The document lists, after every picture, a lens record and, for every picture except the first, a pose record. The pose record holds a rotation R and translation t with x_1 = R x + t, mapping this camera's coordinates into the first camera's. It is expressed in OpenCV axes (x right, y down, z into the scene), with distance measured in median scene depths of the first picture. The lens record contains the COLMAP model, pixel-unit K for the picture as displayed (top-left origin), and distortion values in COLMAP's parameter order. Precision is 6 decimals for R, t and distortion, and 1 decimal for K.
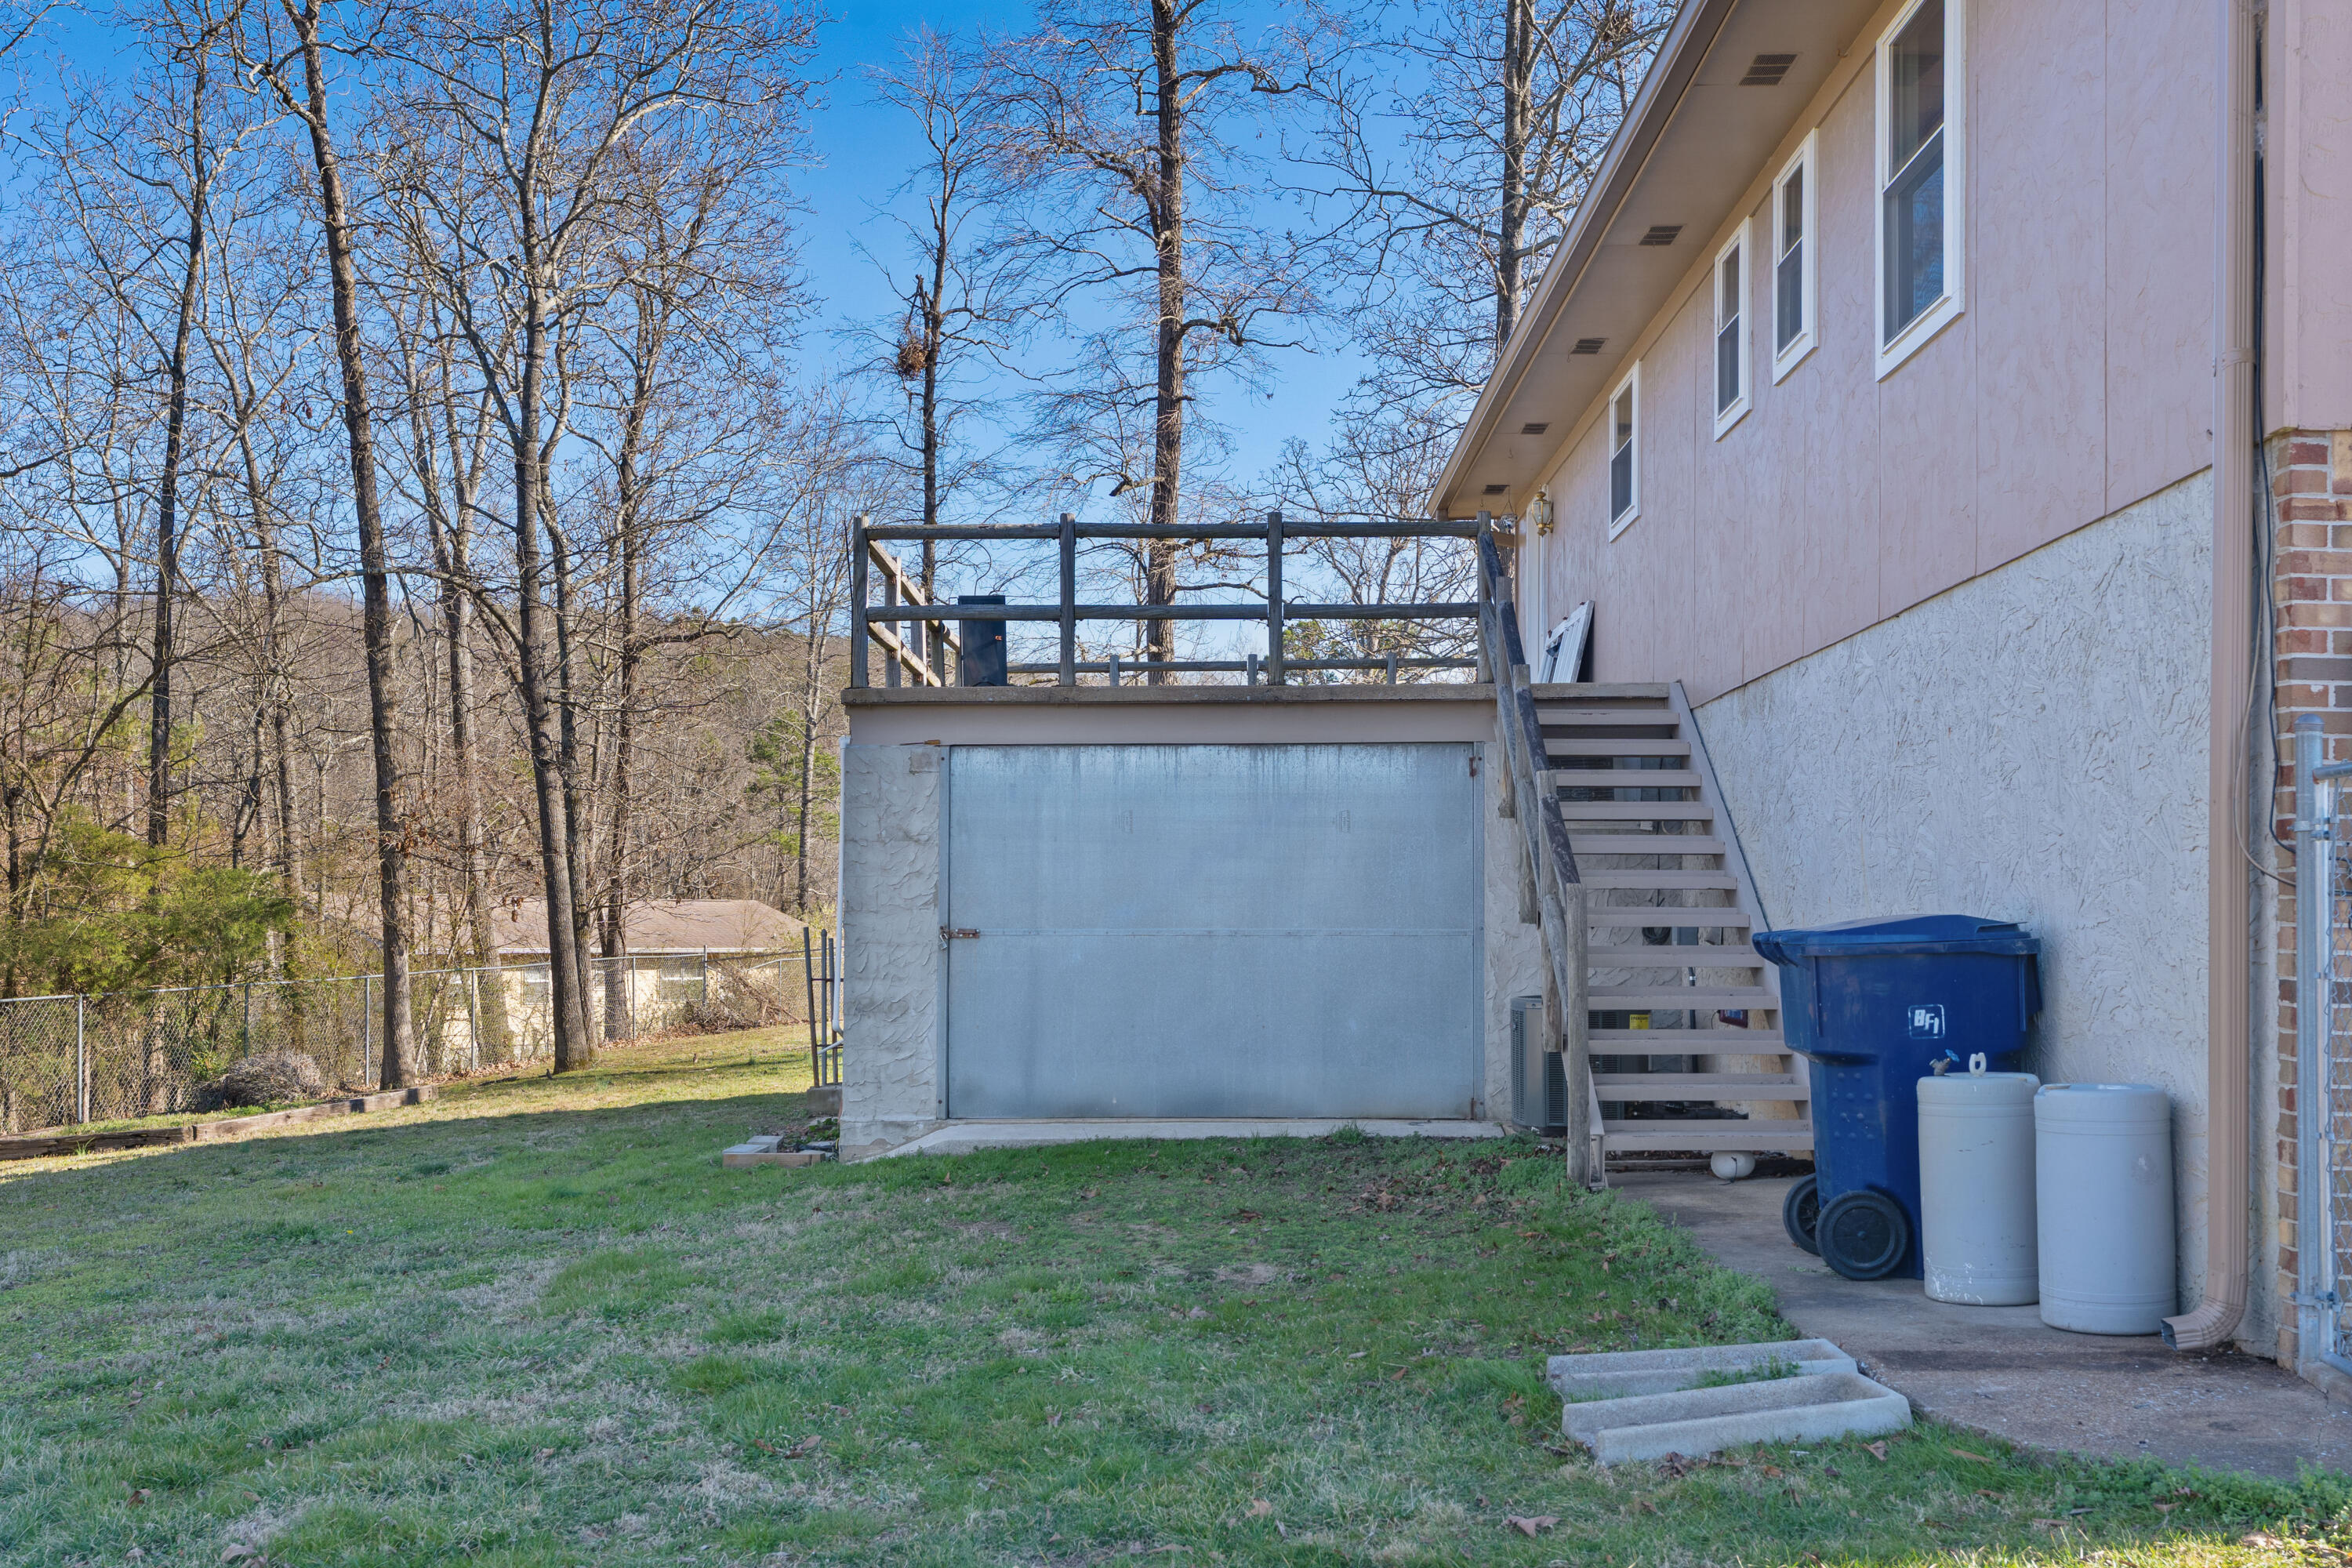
lens RADIAL K [[2337.9, 0, 1174.0], [0, 2337.9, 790.9], [0, 0, 1]] dist [0.004342, 0.000000]
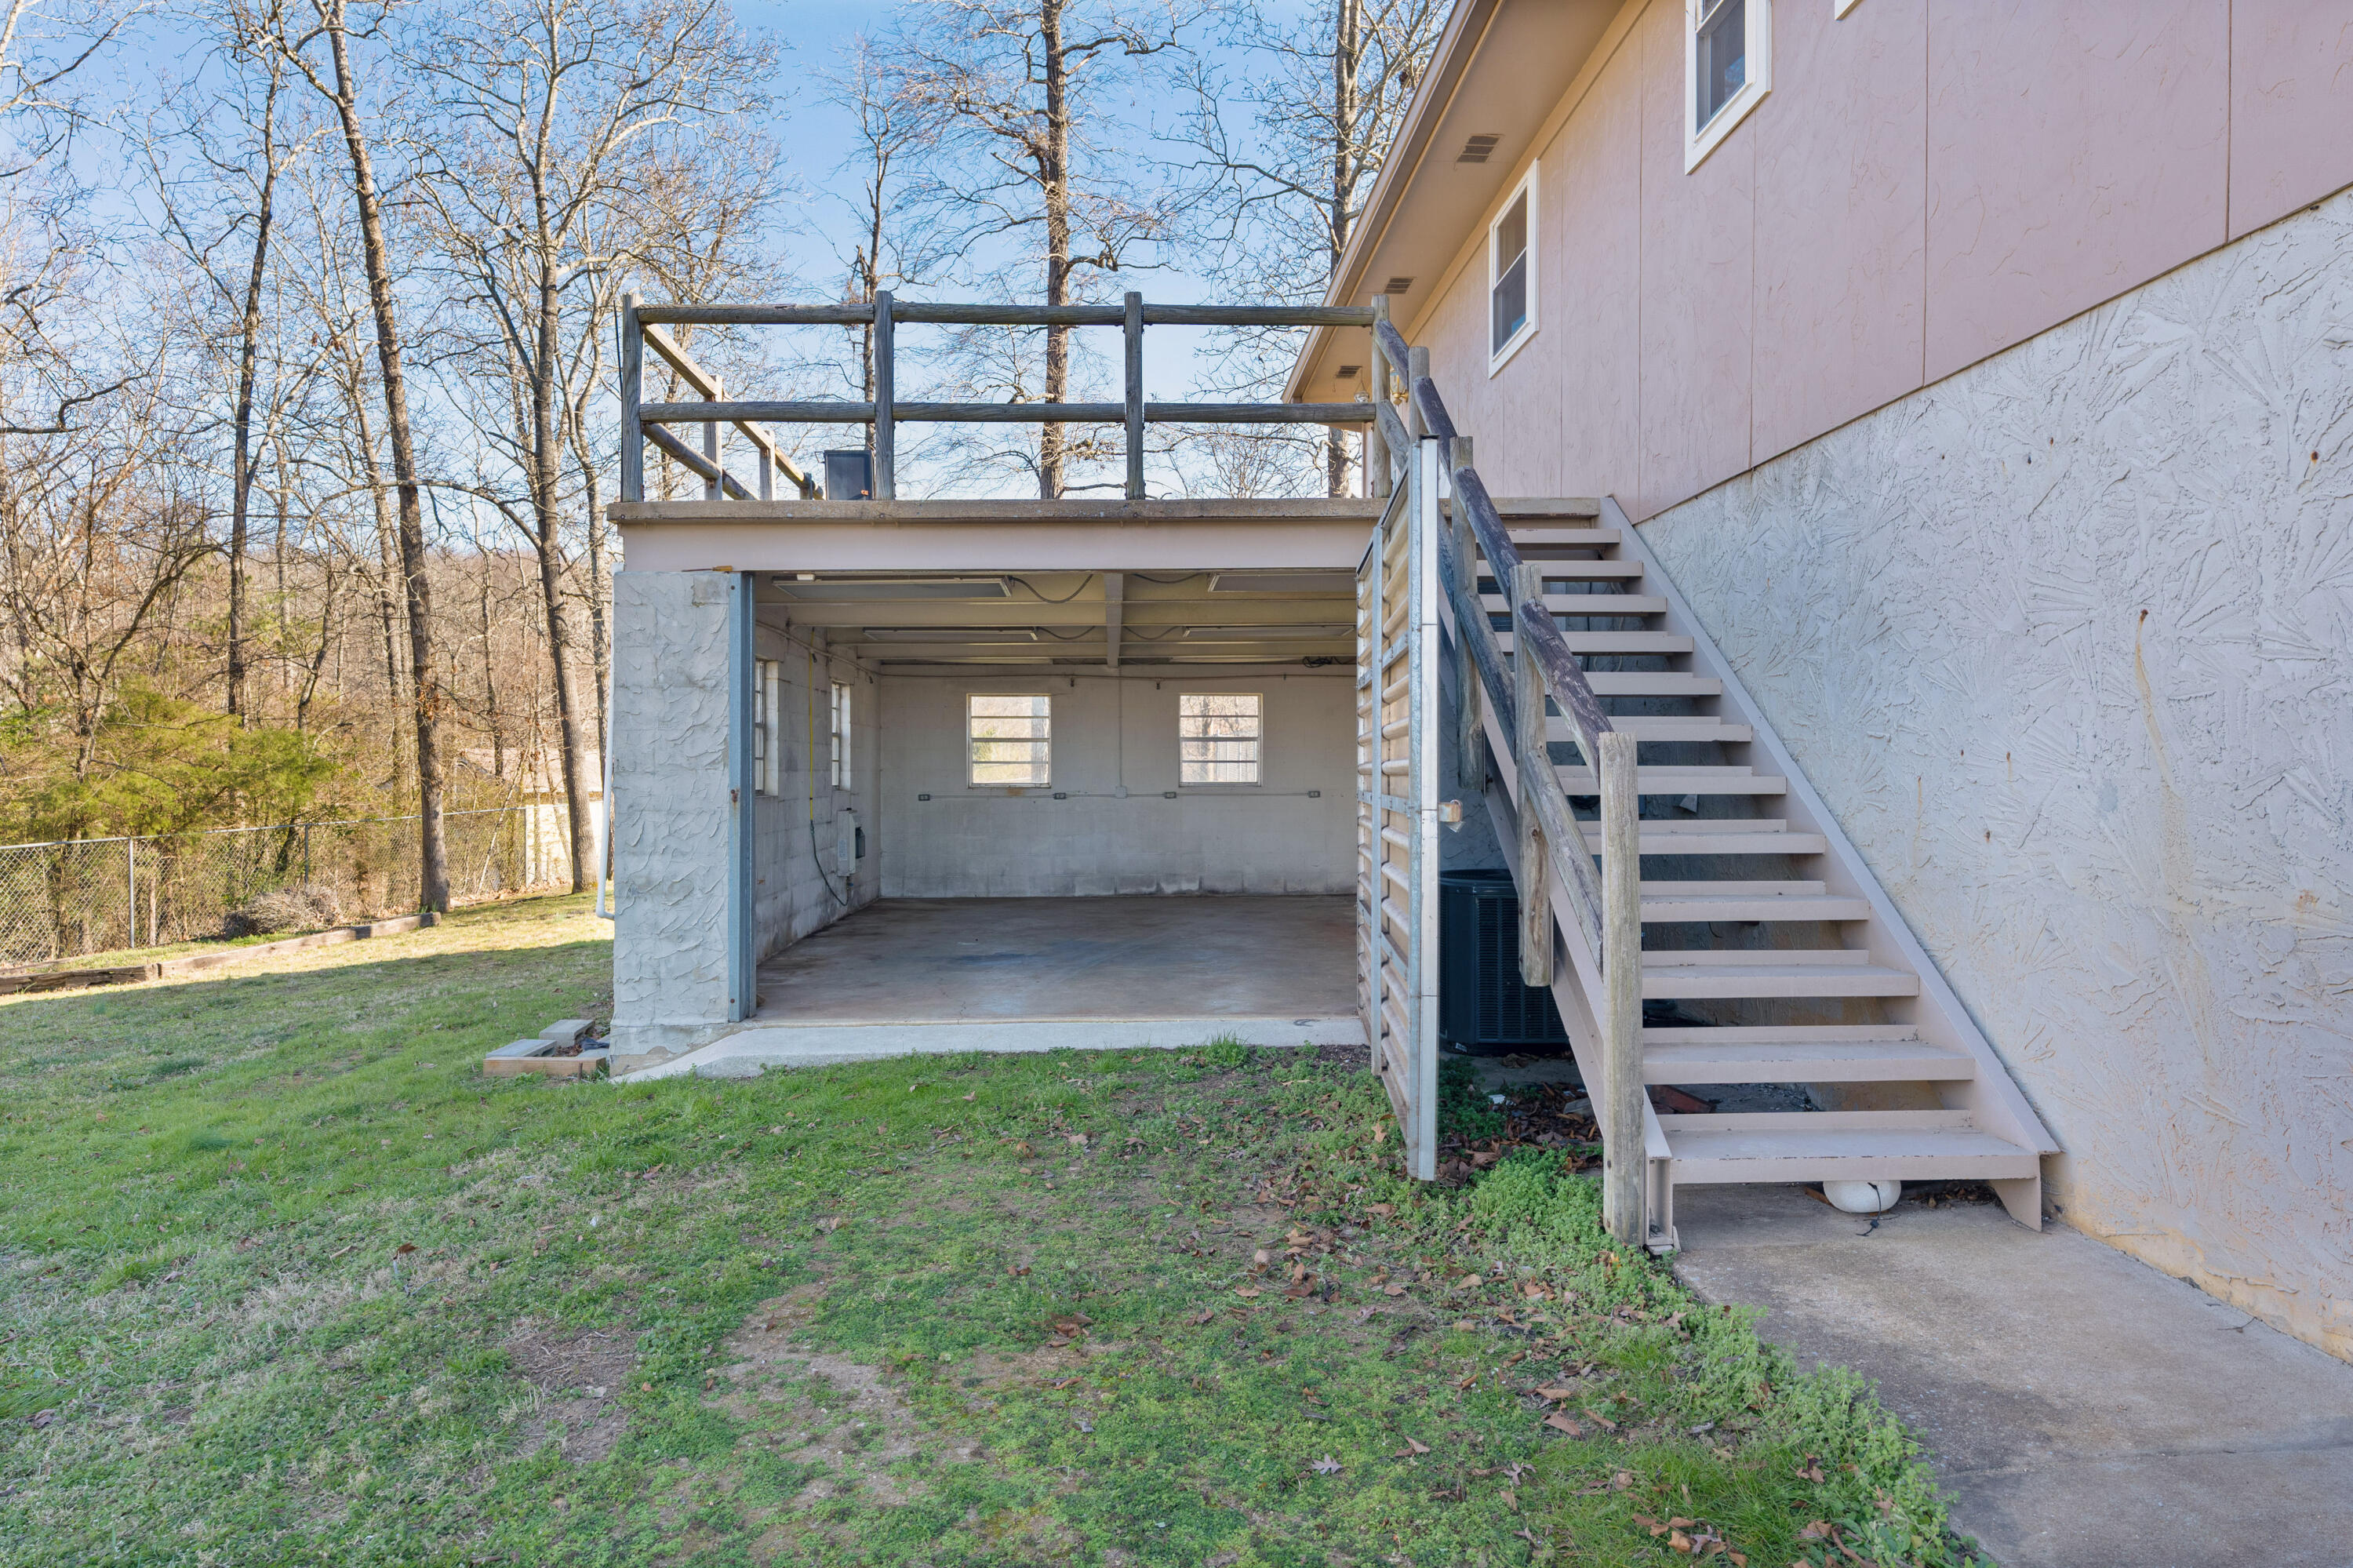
lens RADIAL K [[1491.2, 0, 1178.7], [0, 1491.2, 784.7], [0, 0, 1]] dist [0.000451, 0.000215]
pose [[0.998259, -0.006715, 0.058595, 0.013565], [0.002569, 0.997505, 0.070551, 0.009473], [-0.058923, -0.070277, 0.995786, 0.229942]]
